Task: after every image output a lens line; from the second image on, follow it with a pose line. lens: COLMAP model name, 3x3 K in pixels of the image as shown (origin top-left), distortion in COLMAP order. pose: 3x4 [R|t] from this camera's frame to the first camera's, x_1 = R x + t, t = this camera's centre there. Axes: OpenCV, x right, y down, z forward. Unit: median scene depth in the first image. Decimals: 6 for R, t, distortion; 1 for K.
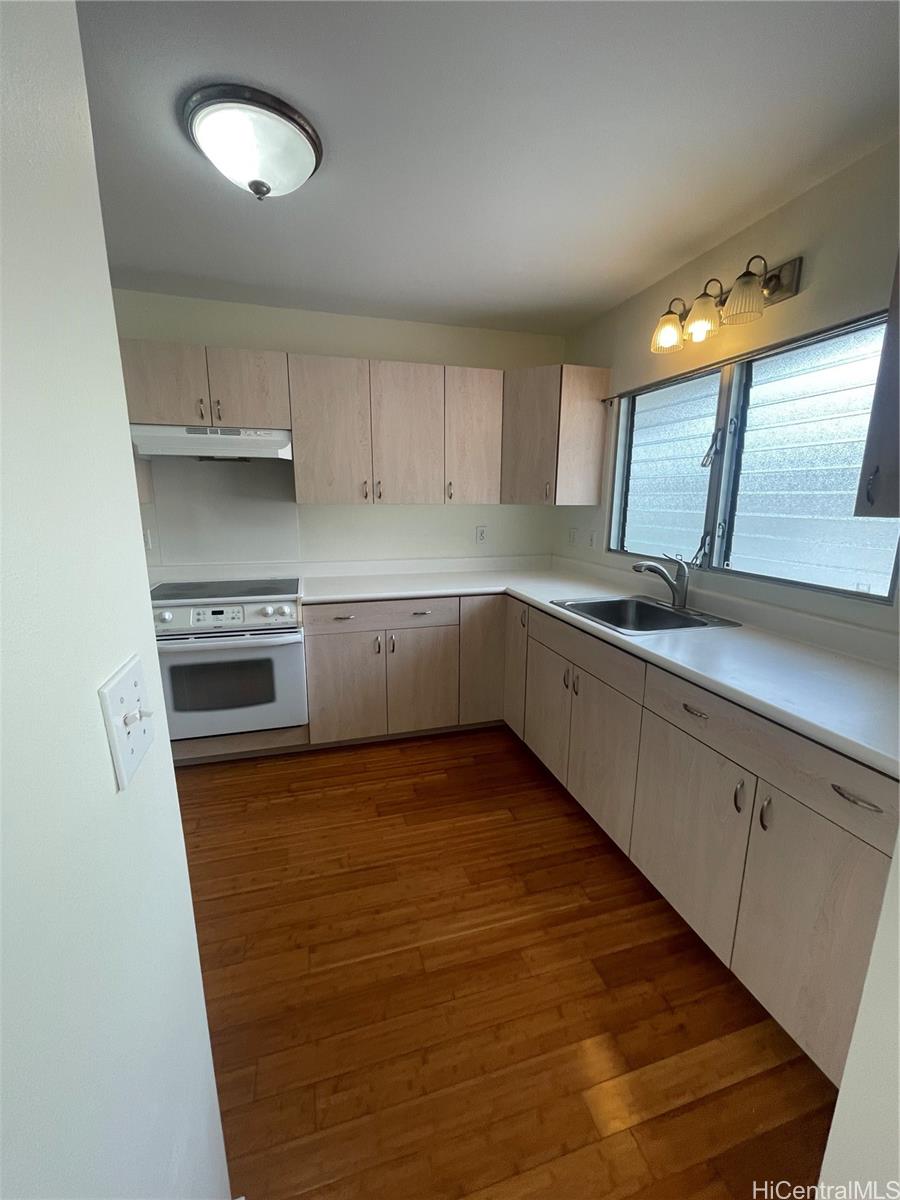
lens RADIAL K [[486.2, 0, 455.2], [0, 486.2, 596.4], [0, 0, 1]] dist [-0.002245, -0.000138]
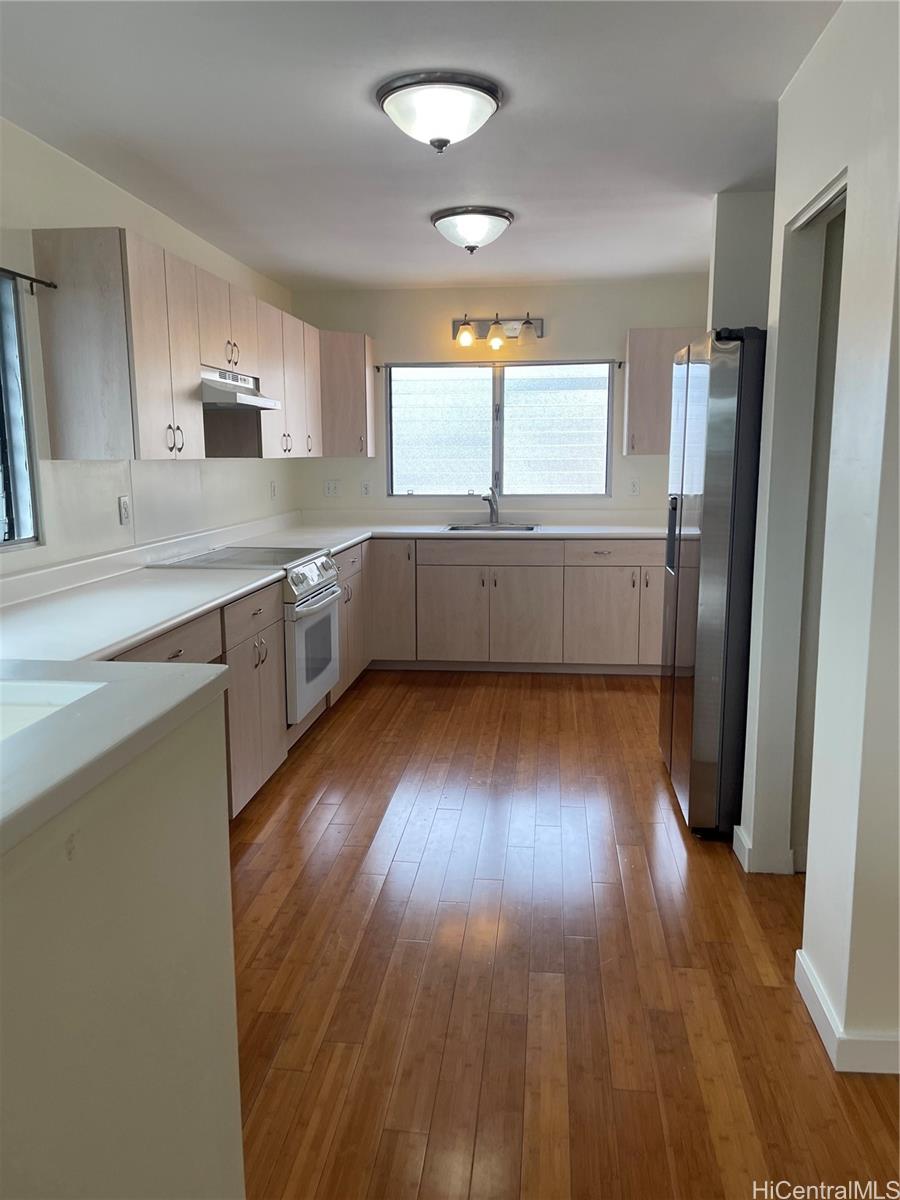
lens RADIAL K [[885.1, 0, 450.0], [0, 885.1, 600.0], [0, 0, 1]] dist [0.006106, 0.000907]
pose [[0.403159, -0.160697, 0.900910, -1.901781], [0.194487, 0.977018, 0.087239, -0.009861], [-0.894224, 0.140044, 0.425147, 0.018819]]
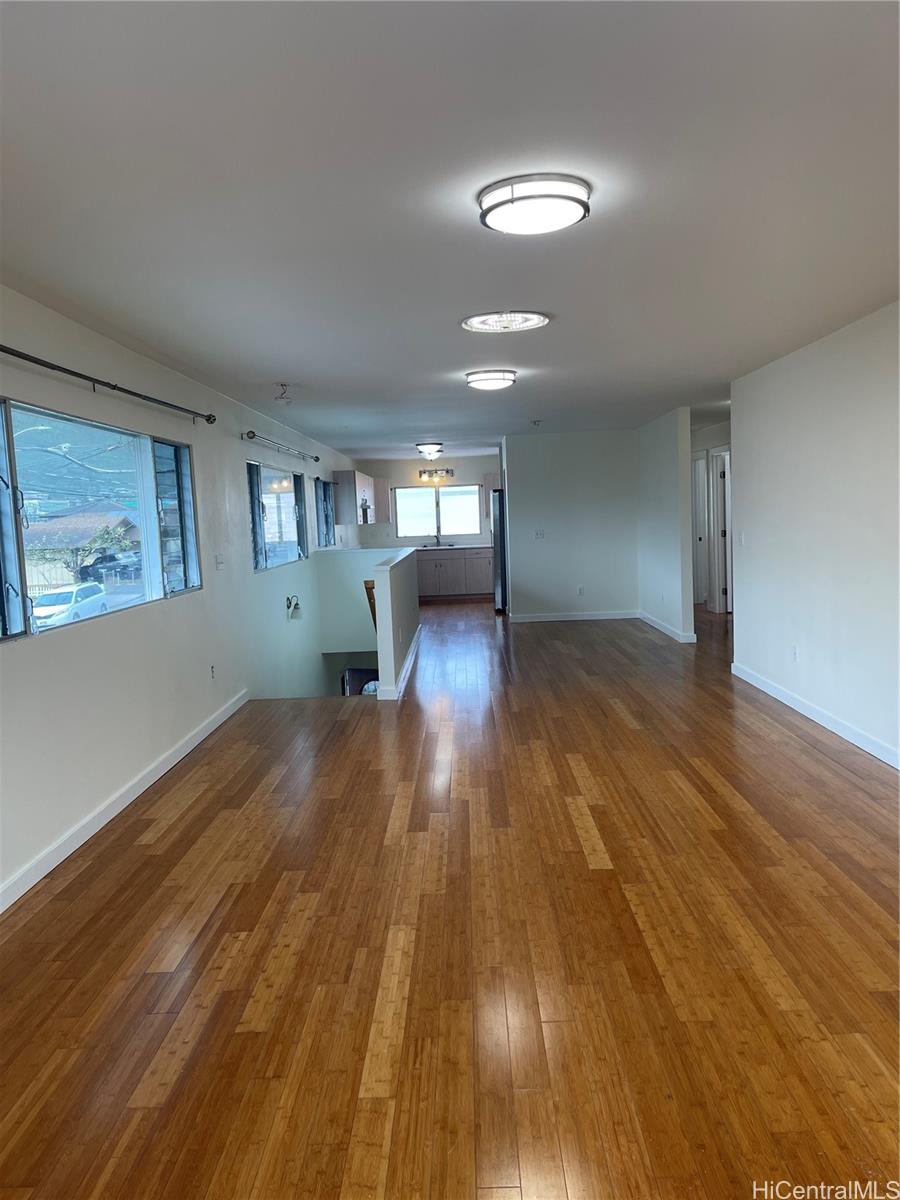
lens RADIAL K [[885.1, 0, 450.0], [0, 885.1, 600.0], [0, 0, 1]] dist [0.006106, 0.000907]
pose [[0.313279, -0.108727, 0.943417, -5.752614], [0.233800, 0.971678, 0.034347, 0.204004], [-0.920431, 0.209811, 0.329826, -1.215398]]
